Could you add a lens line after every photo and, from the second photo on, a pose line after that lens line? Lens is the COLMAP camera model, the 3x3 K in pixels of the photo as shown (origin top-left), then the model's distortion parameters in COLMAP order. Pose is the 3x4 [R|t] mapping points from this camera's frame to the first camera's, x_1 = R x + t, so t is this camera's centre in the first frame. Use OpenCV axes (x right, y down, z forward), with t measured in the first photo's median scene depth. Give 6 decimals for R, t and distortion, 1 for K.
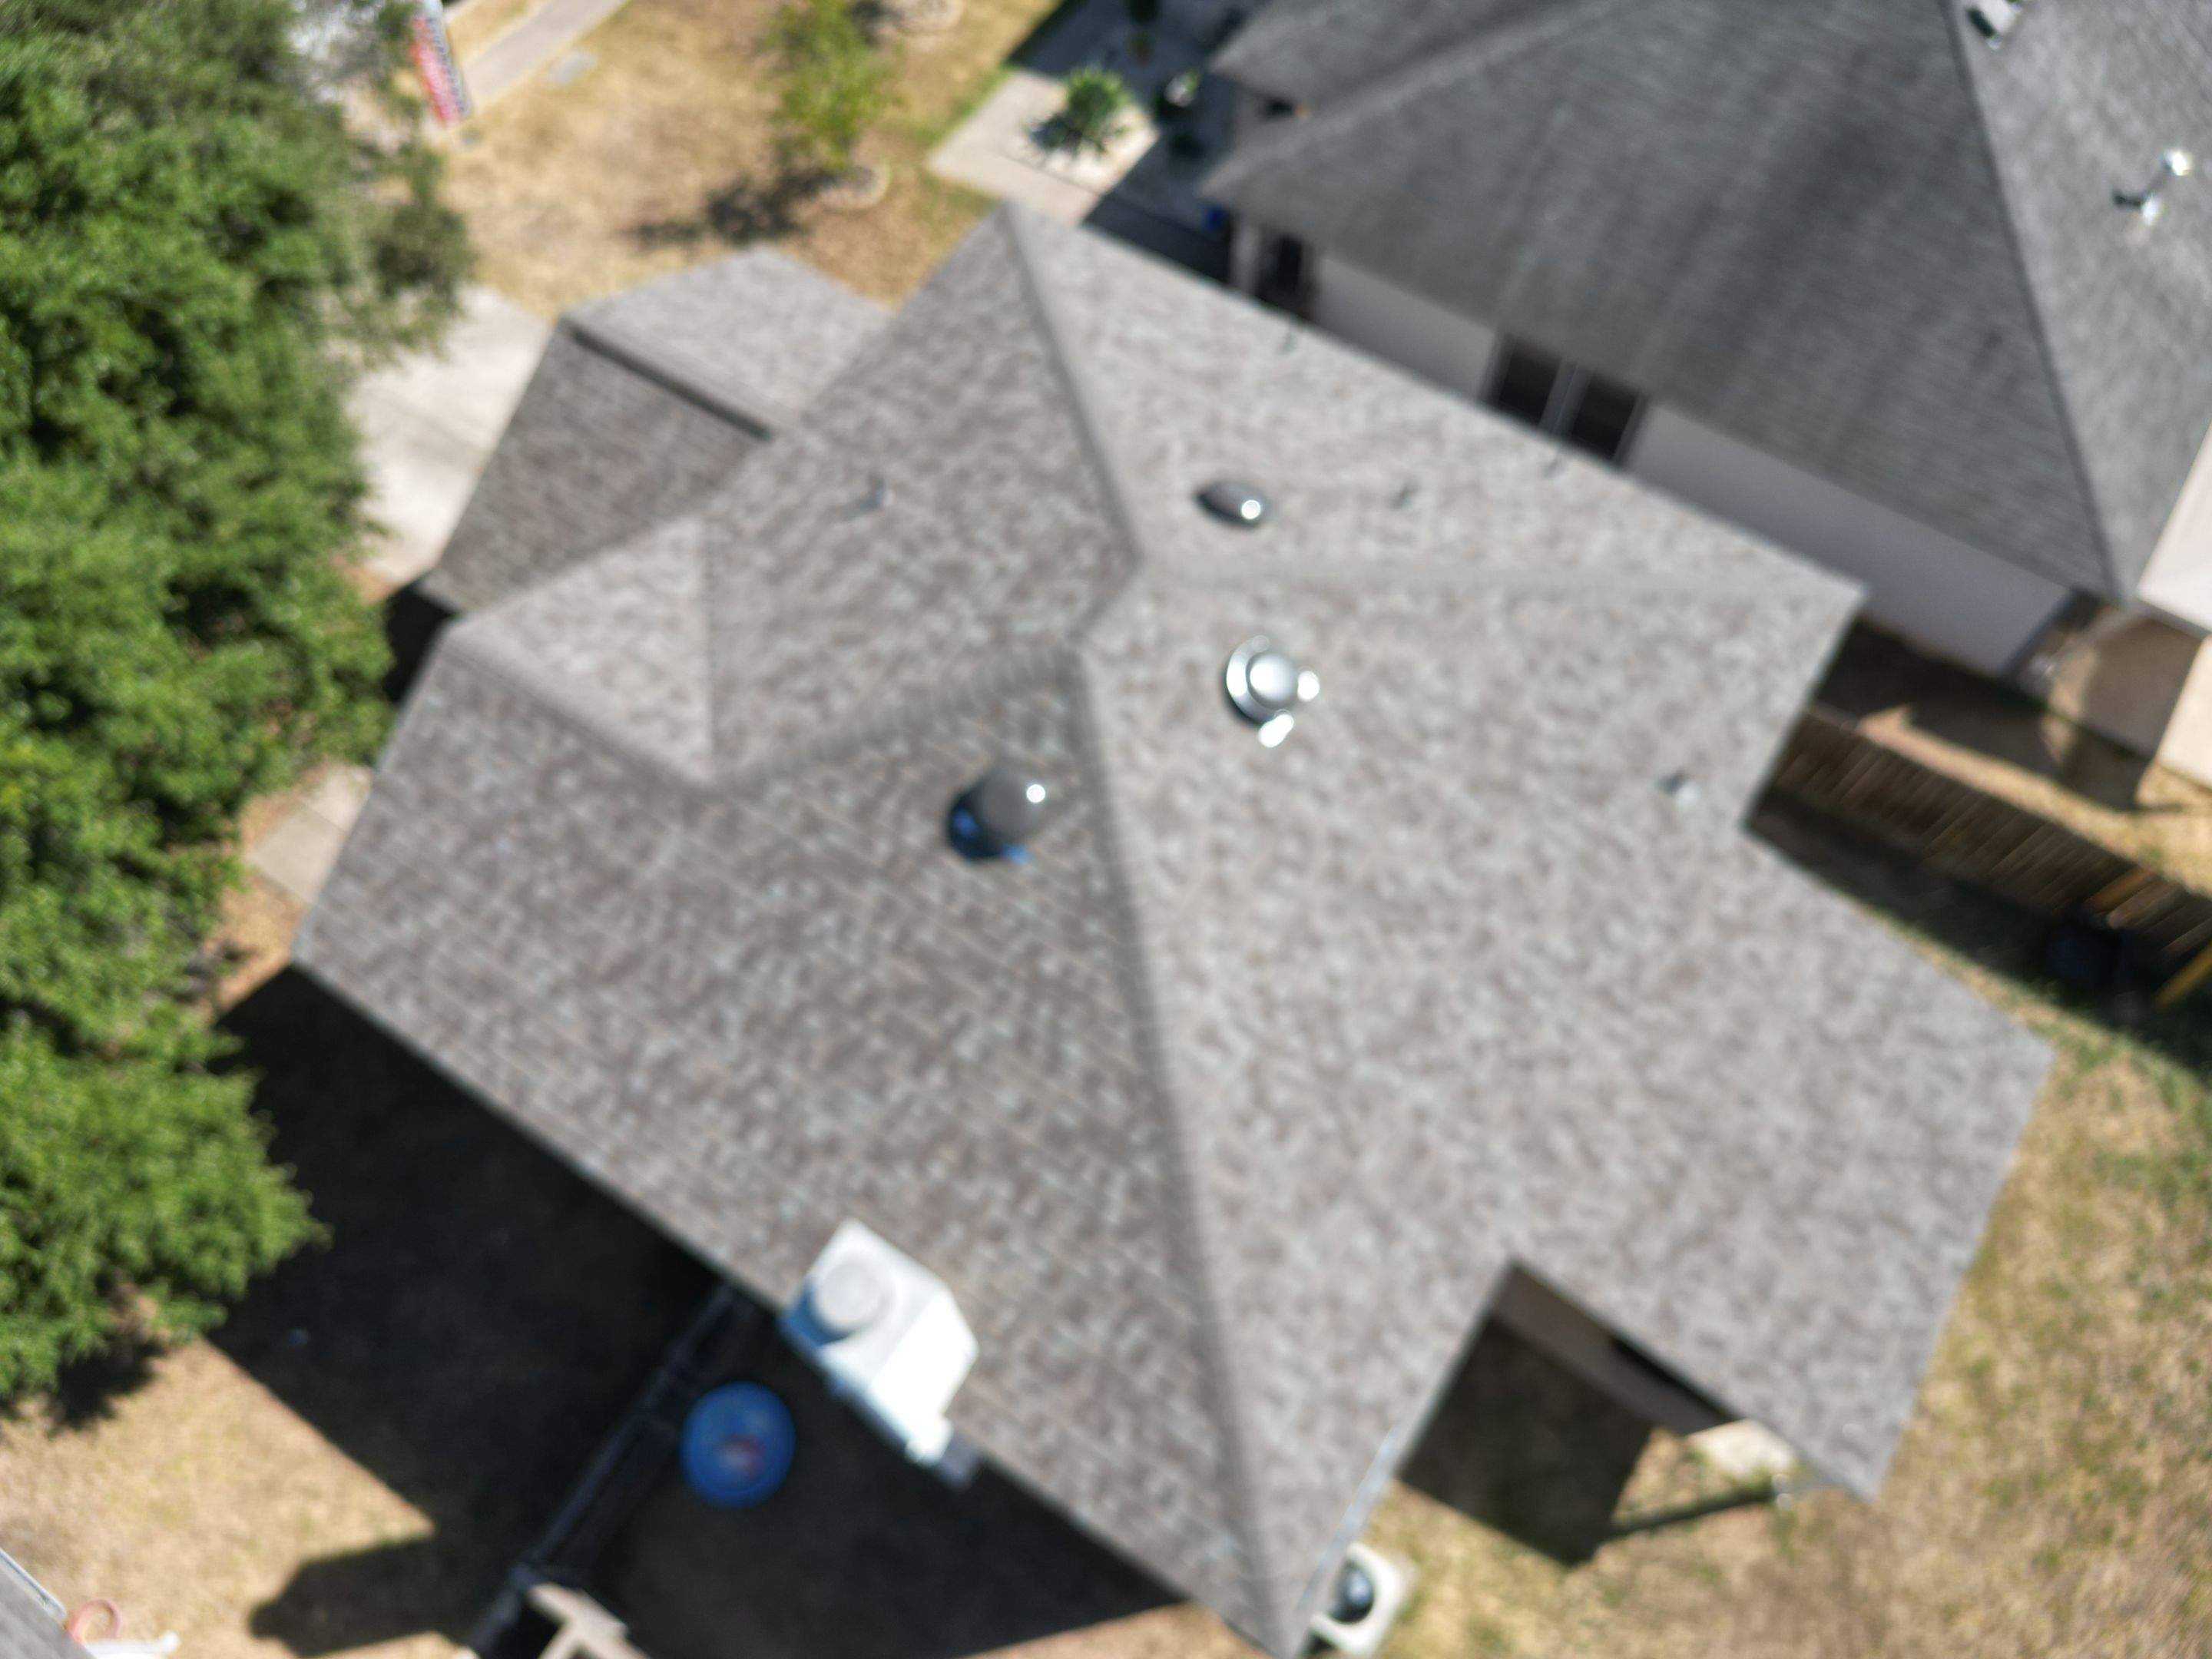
lens RADIAL K [[1543.7, 0, 1106.5], [0, 1543.7, 837.2], [0, 0, 1]] dist [0.075697, -0.071628]
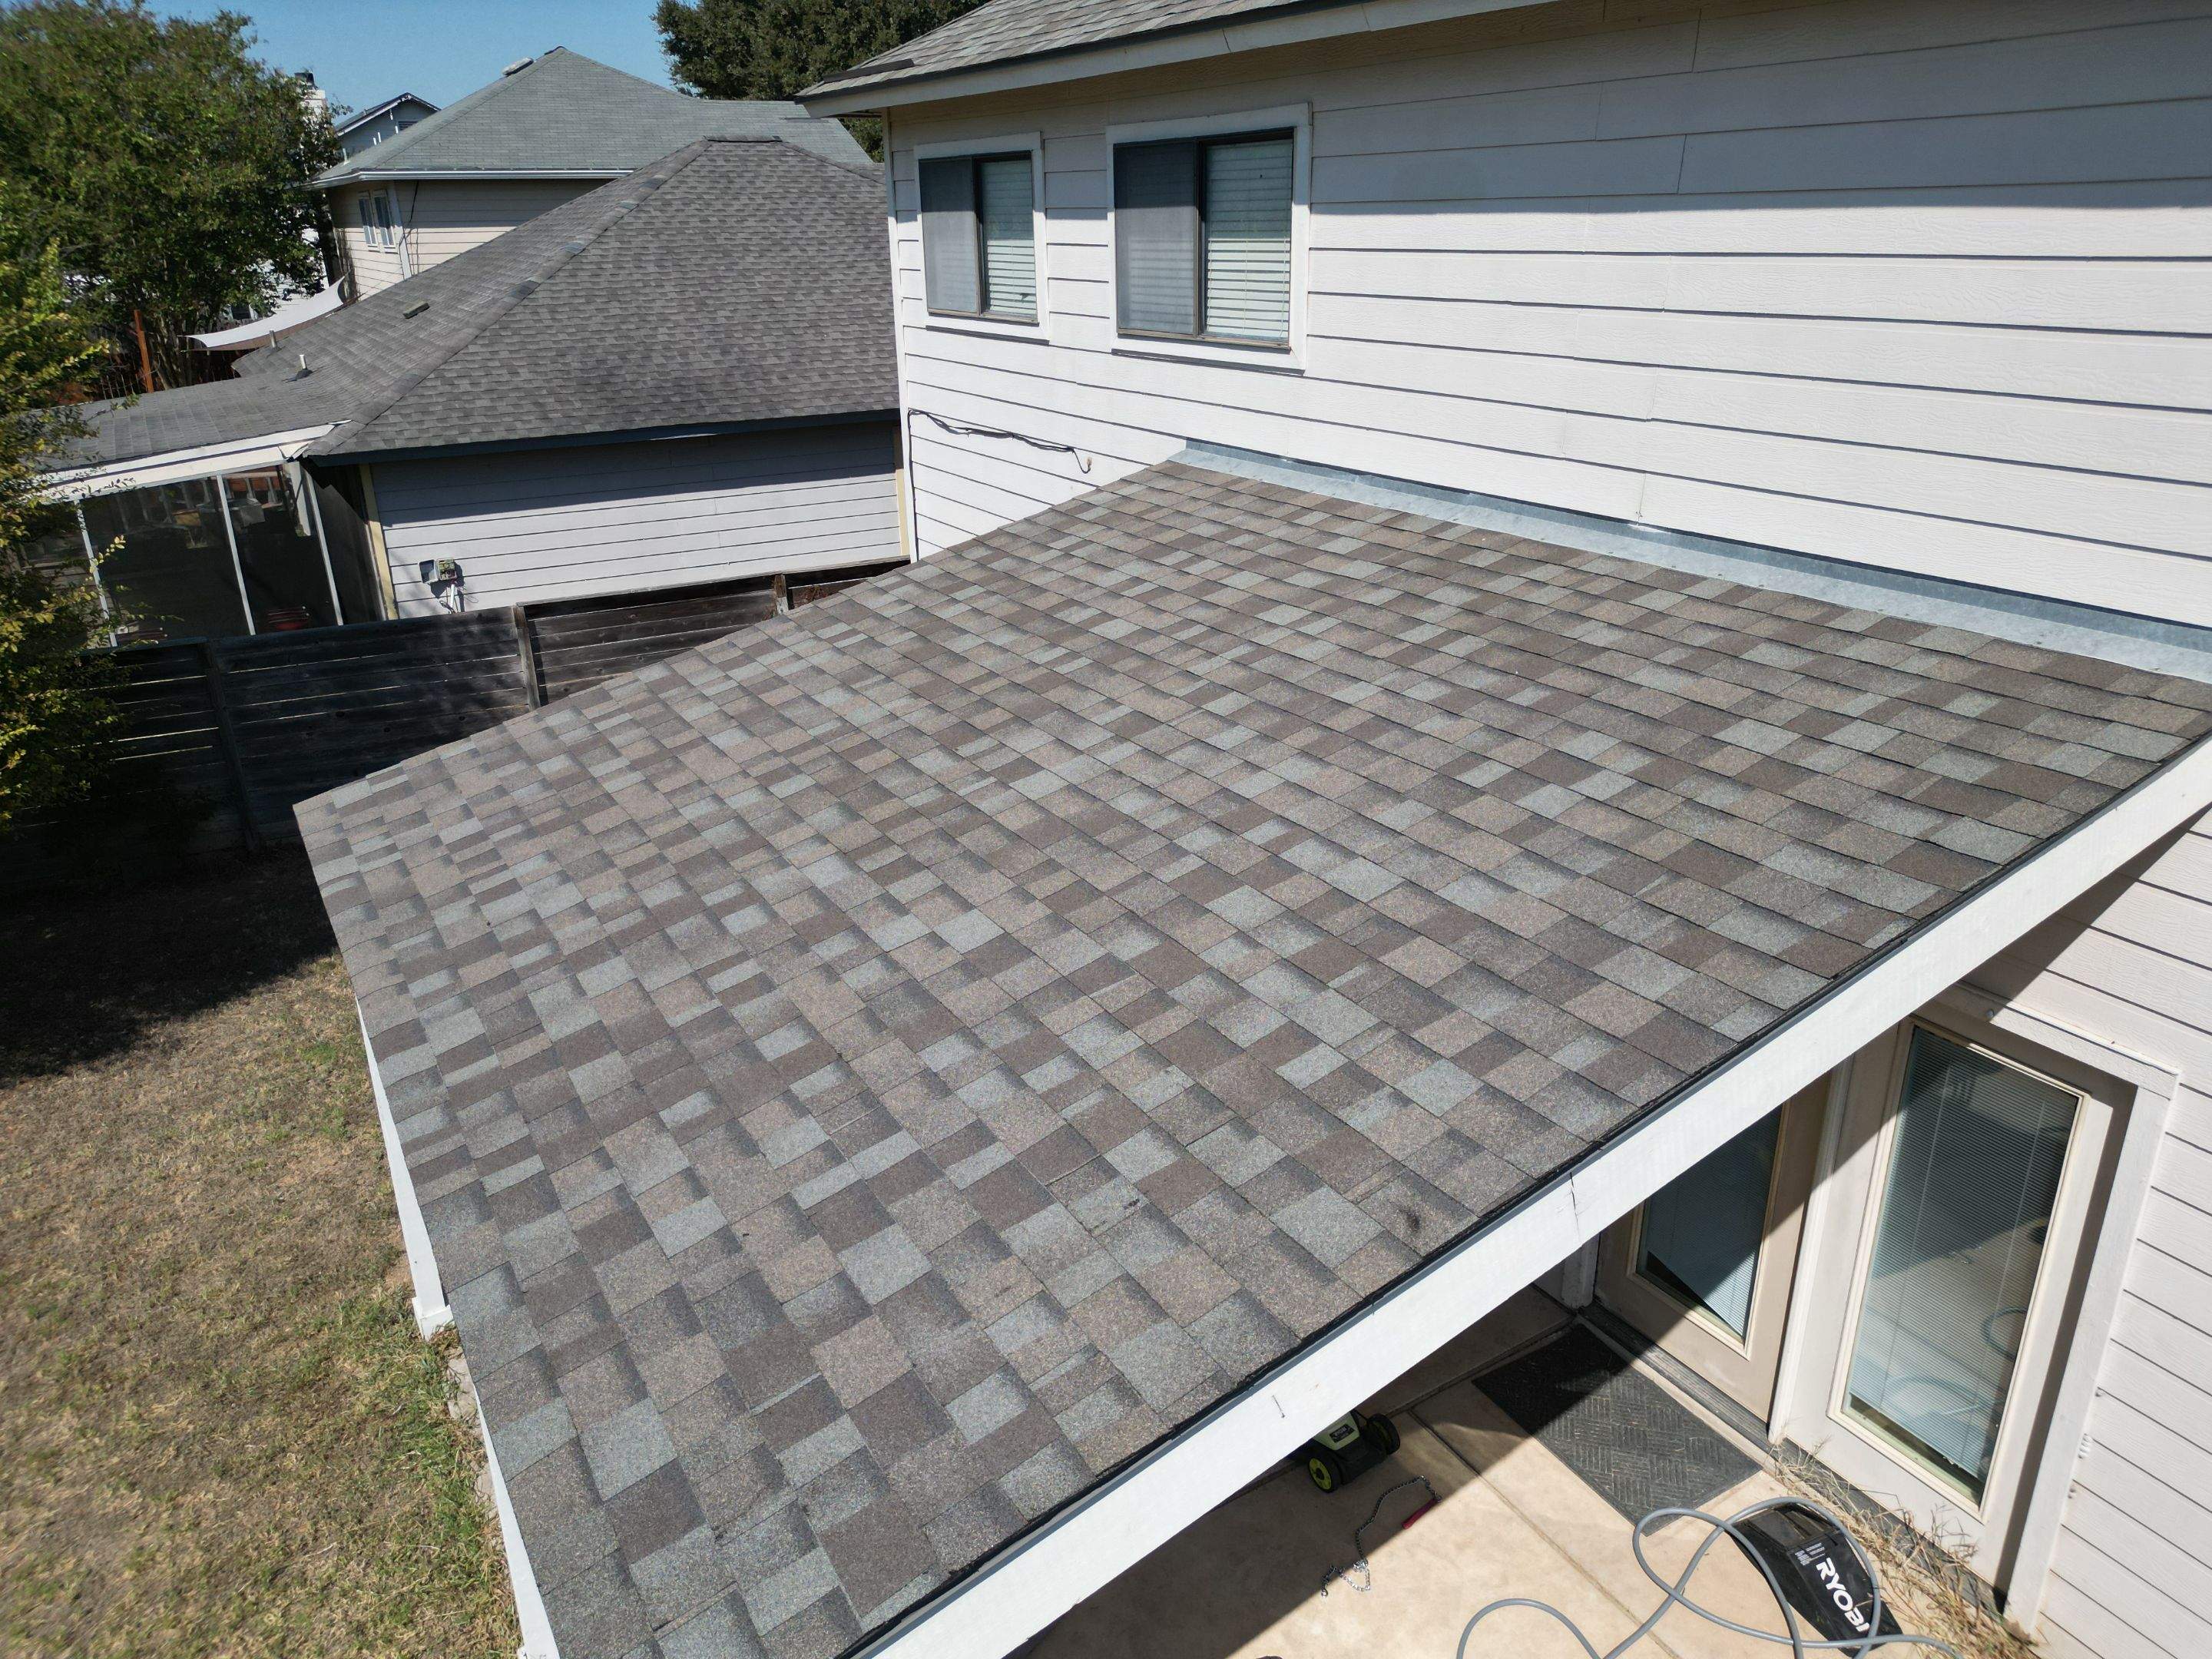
lens RADIAL K [[1543.7, 0, 1104.3], [0, 1543.7, 846.8], [0, 0, 1]] dist [0.075697, -0.071628]
pose [[-0.442253, 0.353431, -0.824317, 0.846363], [-0.789454, 0.282778, 0.544792, -0.010203], [0.425646, 0.891697, 0.153958, 1.149687]]
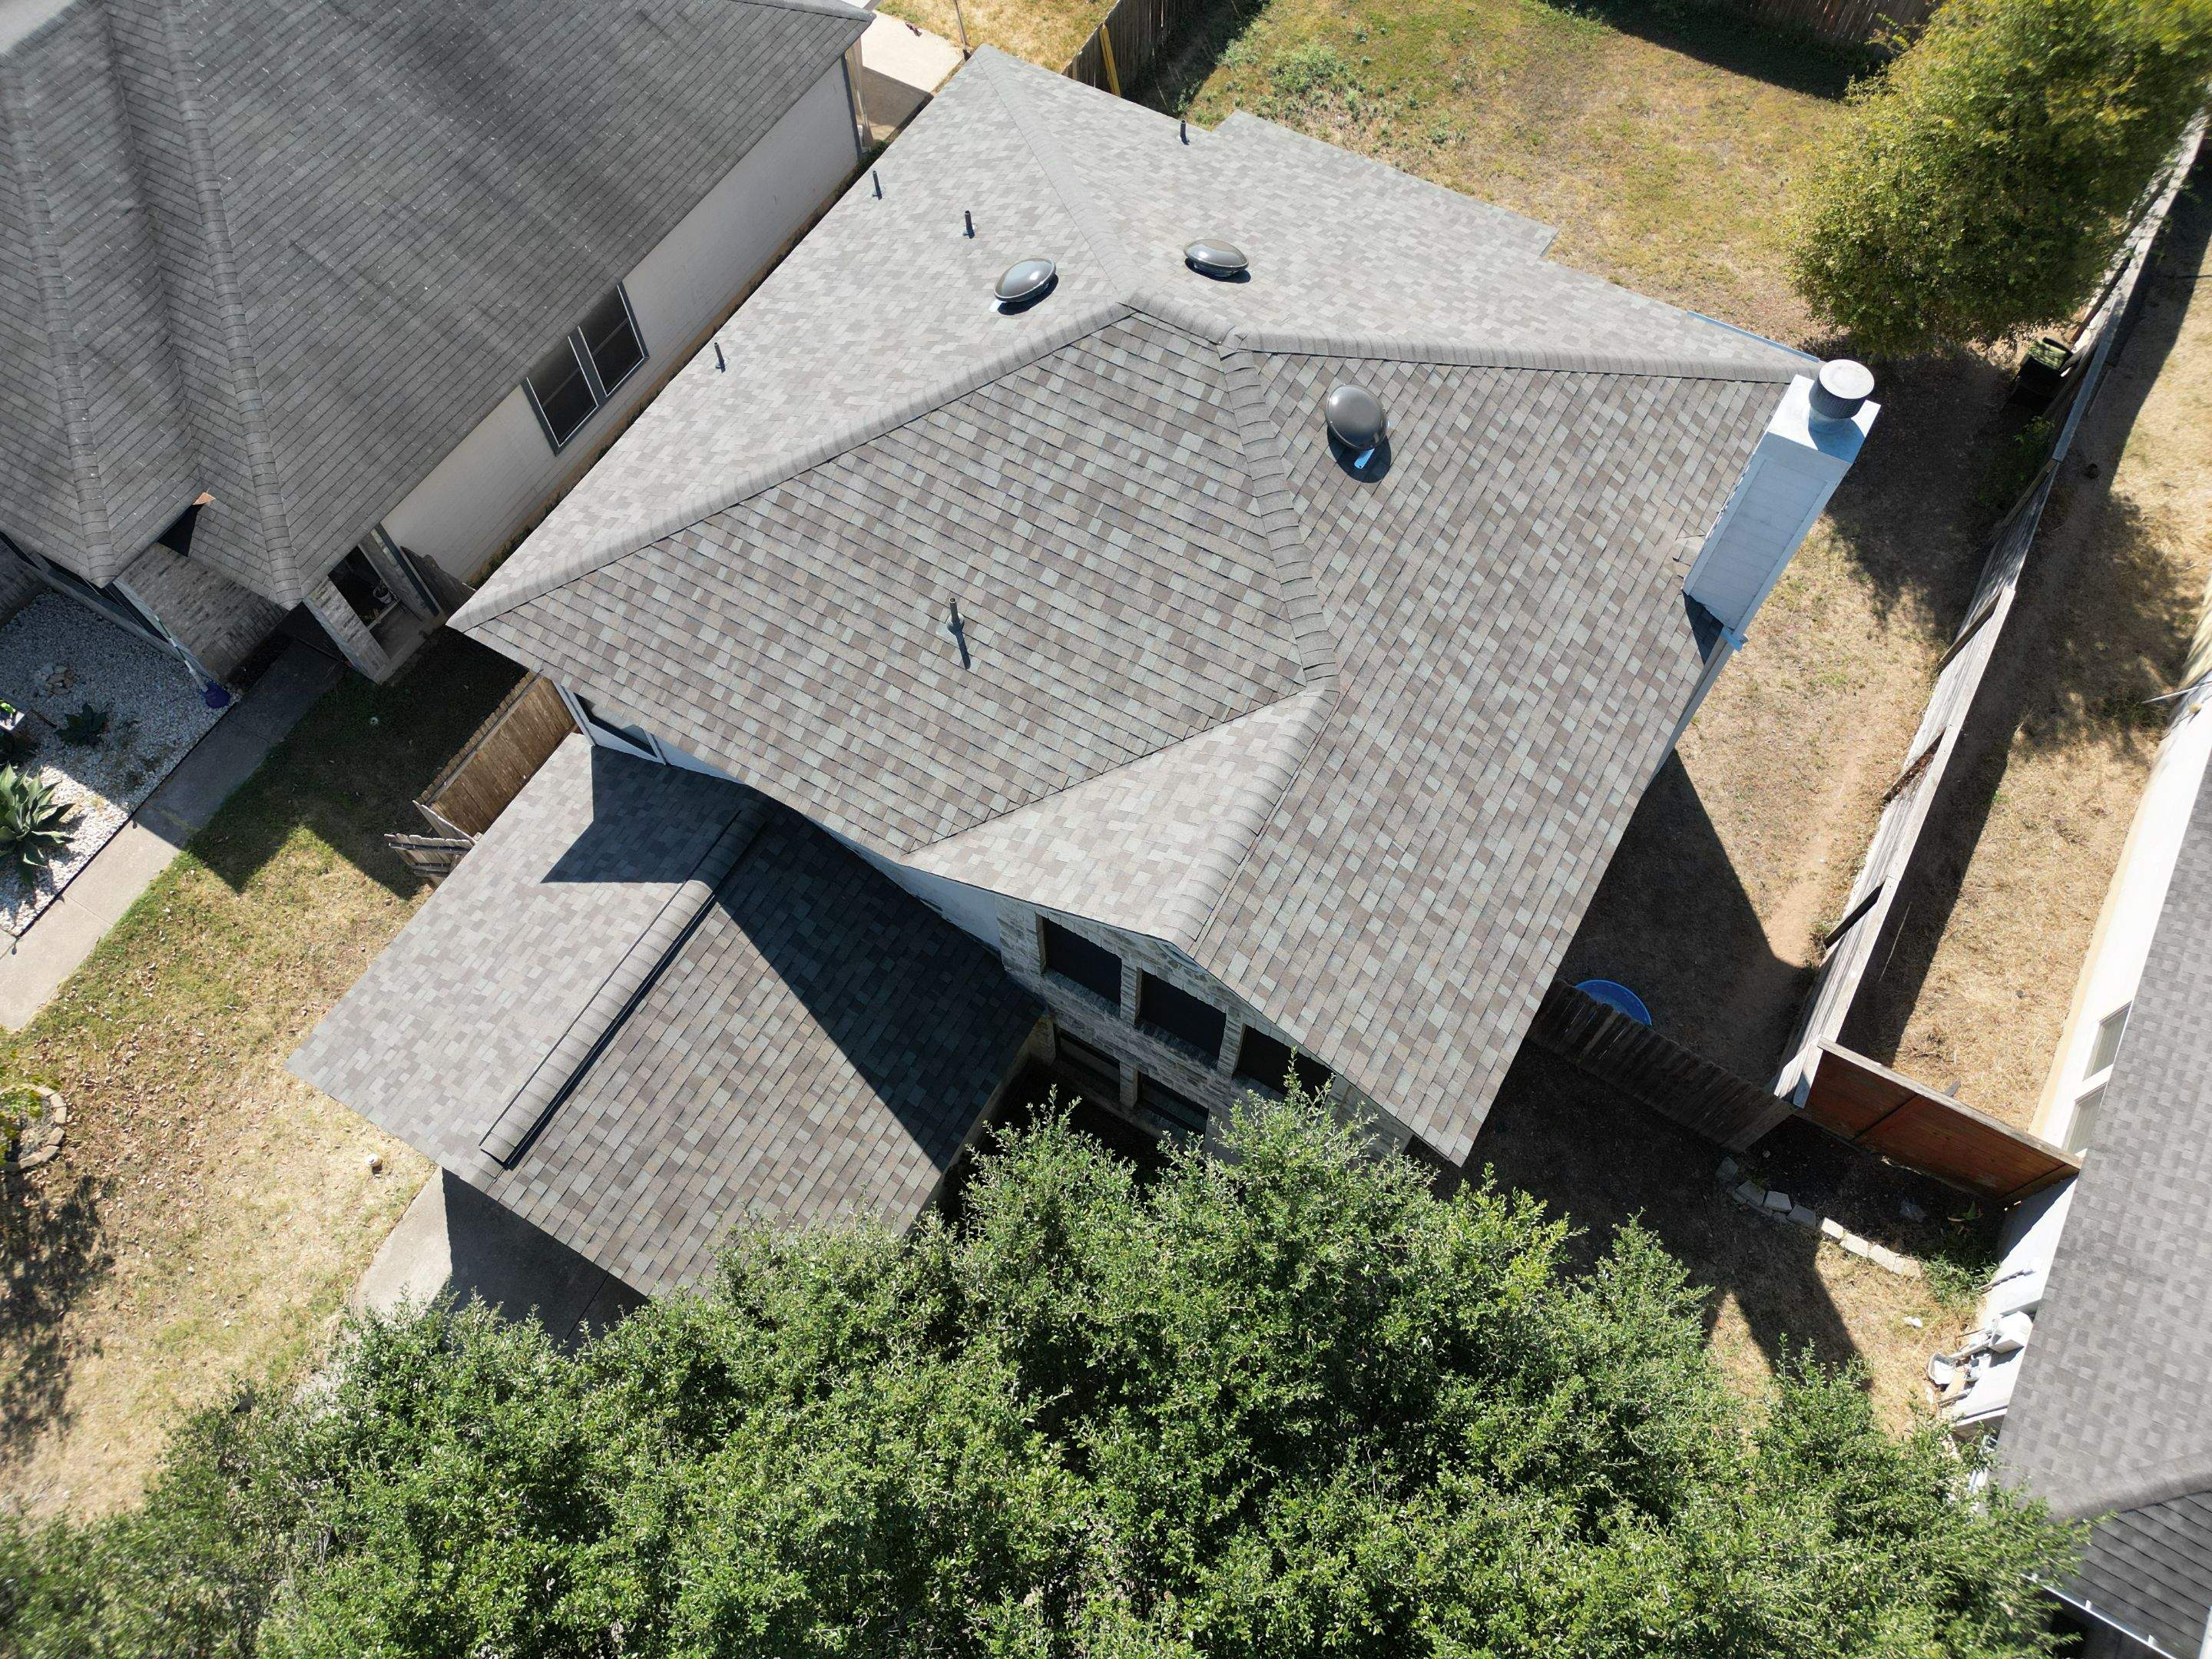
lens RADIAL K [[1543.7, 0, 1099.6], [0, 1543.7, 833.4], [0, 0, 1]] dist [0.075697, -0.071628]
pose [[-0.052808, -0.884145, 0.464218, -0.822334], [0.894968, 0.164318, 0.414767, -0.589802], [-0.442993, 0.437364, 0.782605, 0.270530]]
